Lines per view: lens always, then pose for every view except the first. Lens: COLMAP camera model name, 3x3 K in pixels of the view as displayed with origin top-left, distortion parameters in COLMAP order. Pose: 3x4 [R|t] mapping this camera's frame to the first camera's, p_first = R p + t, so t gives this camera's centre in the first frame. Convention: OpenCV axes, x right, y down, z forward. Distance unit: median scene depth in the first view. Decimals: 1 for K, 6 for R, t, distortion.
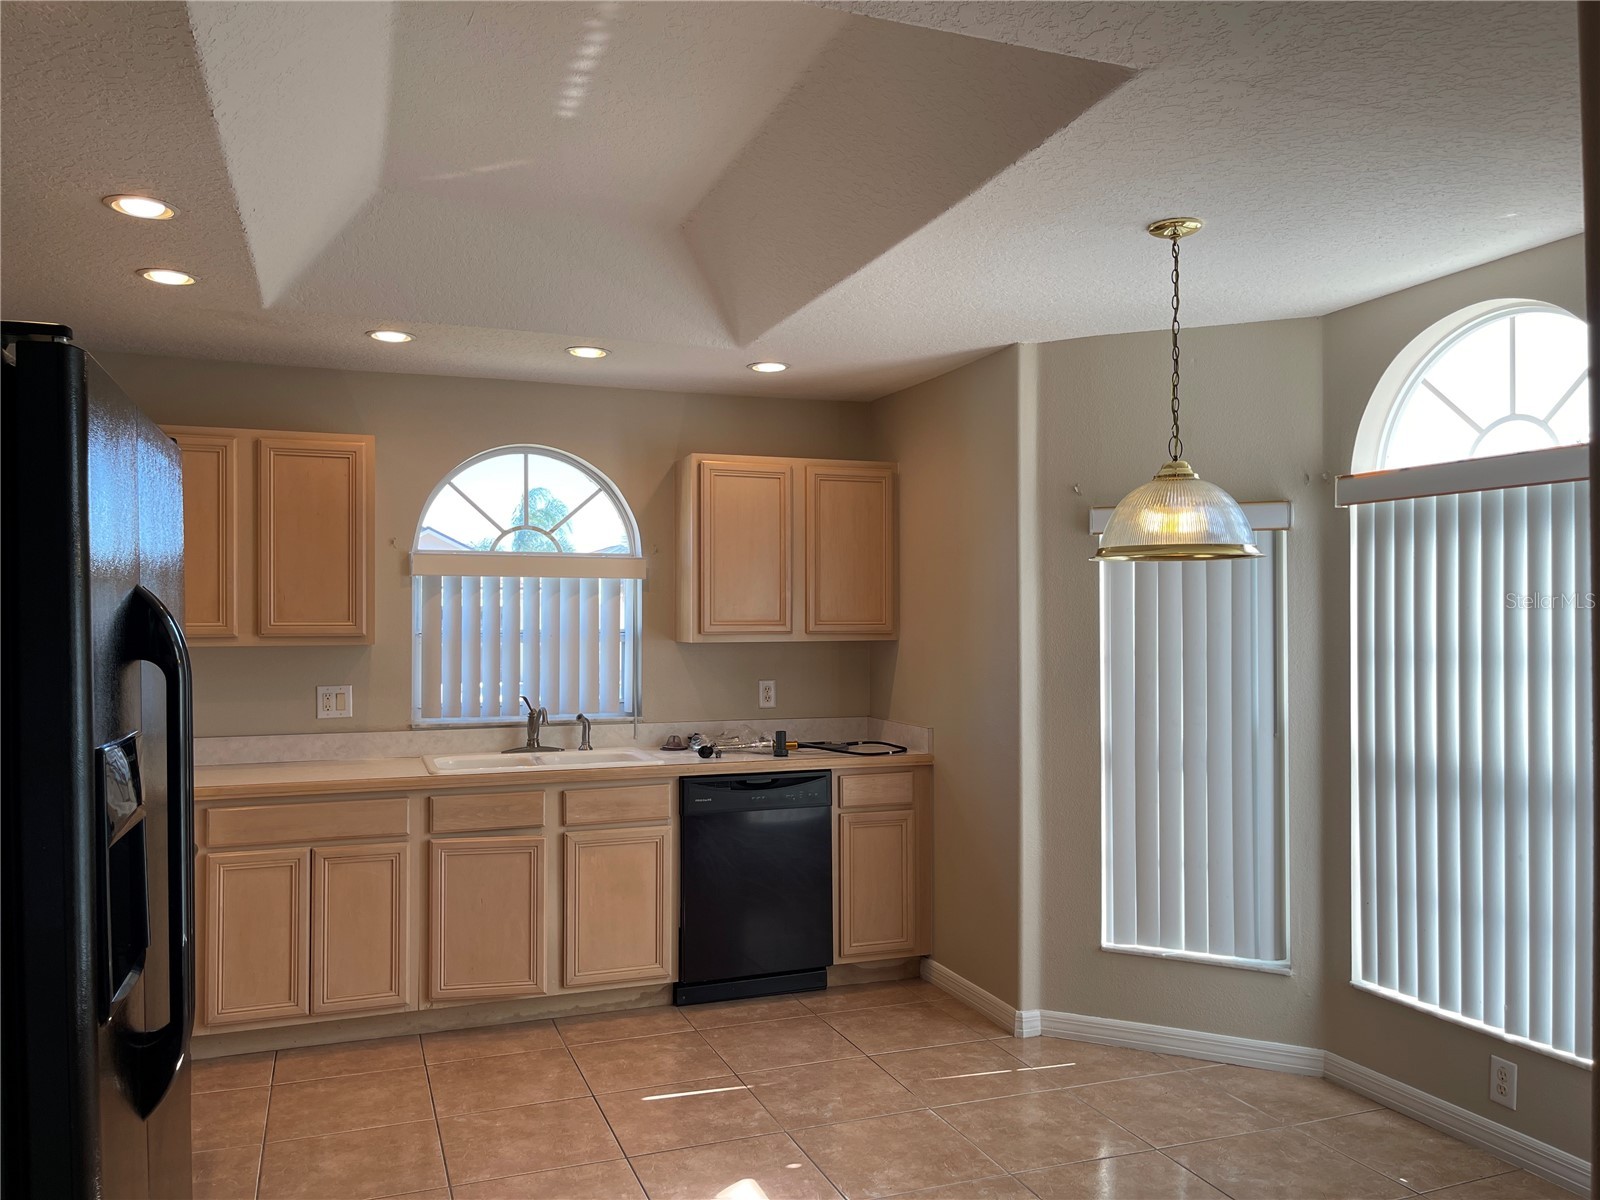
lens RADIAL K [[1206.8, 0, 795.4], [0, 1206.8, 615.7], [0, 0, 1]] dist [0.065535, -0.091340]
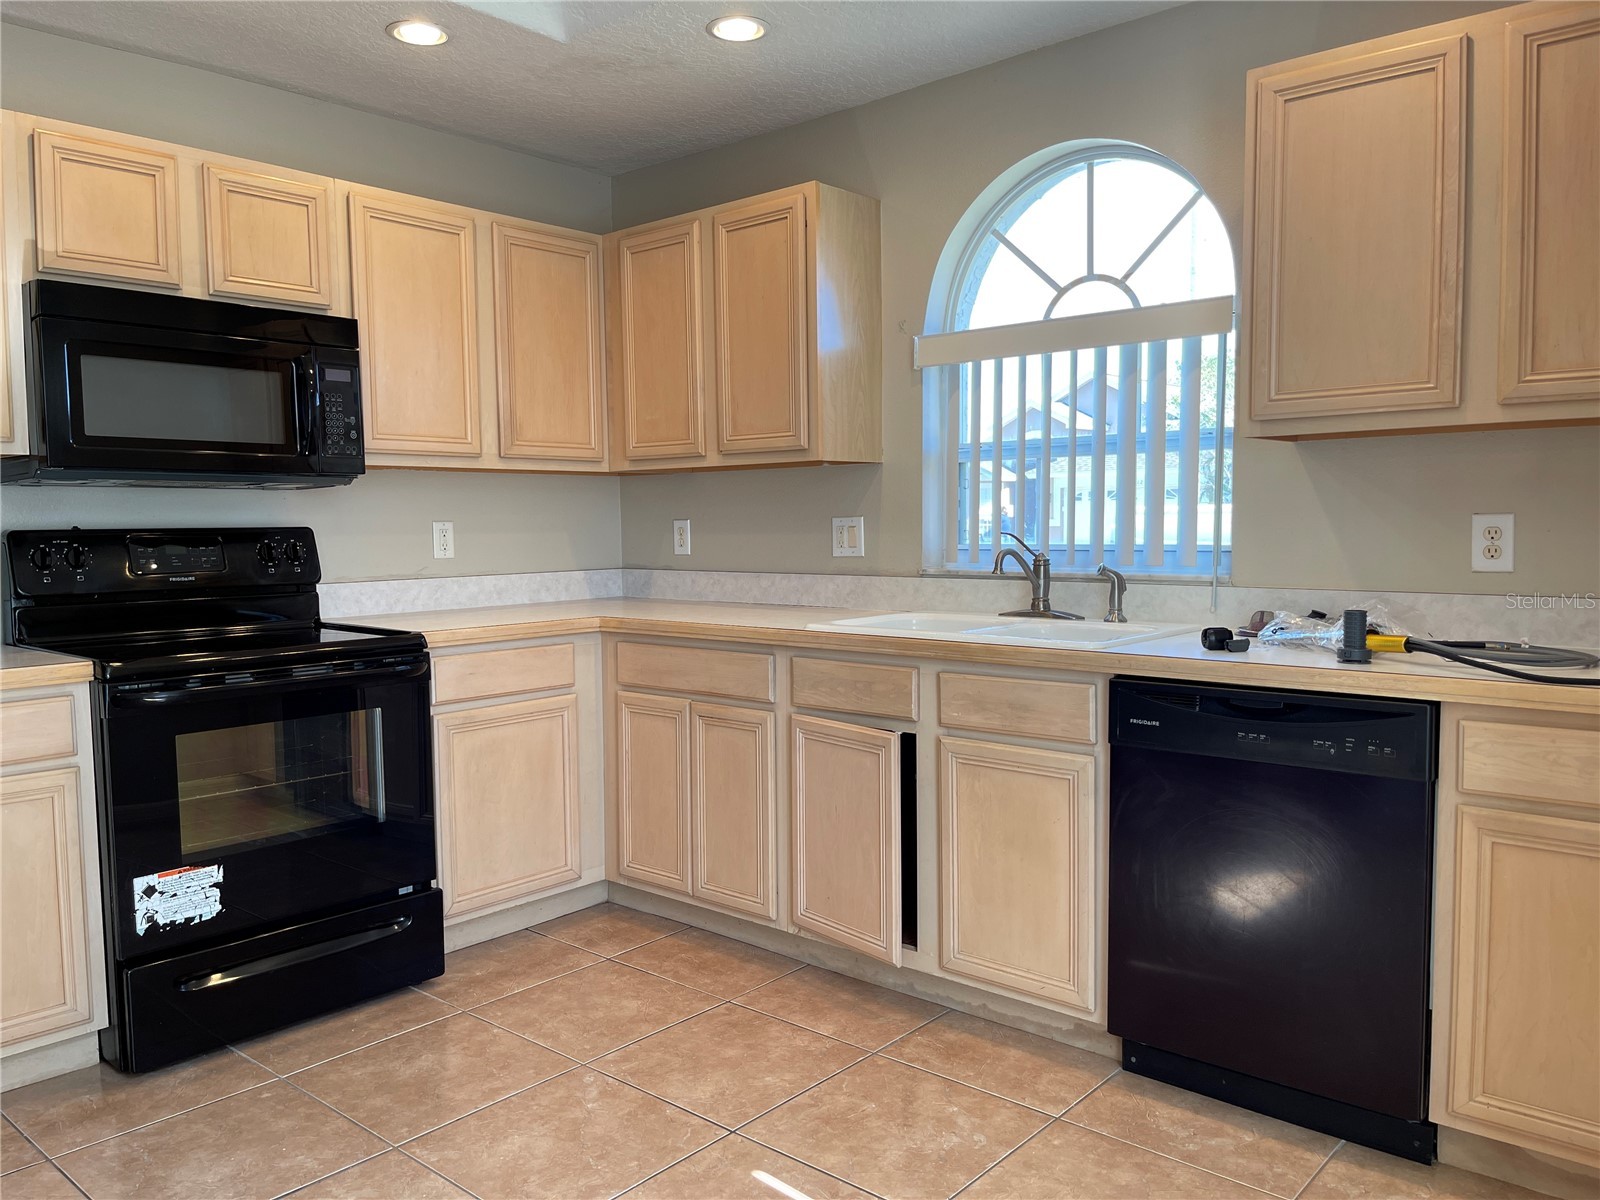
lens RADIAL K [[1206.8, 0, 794.3], [0, 1206.8, 613.1], [0, 0, 1]] dist [0.065535, -0.091340]
pose [[0.469188, 0.065746, -0.880648, 0.314338], [0.016176, 0.996418, 0.083007, 0.053799], [0.882950, -0.053192, 0.466444, 0.586498]]
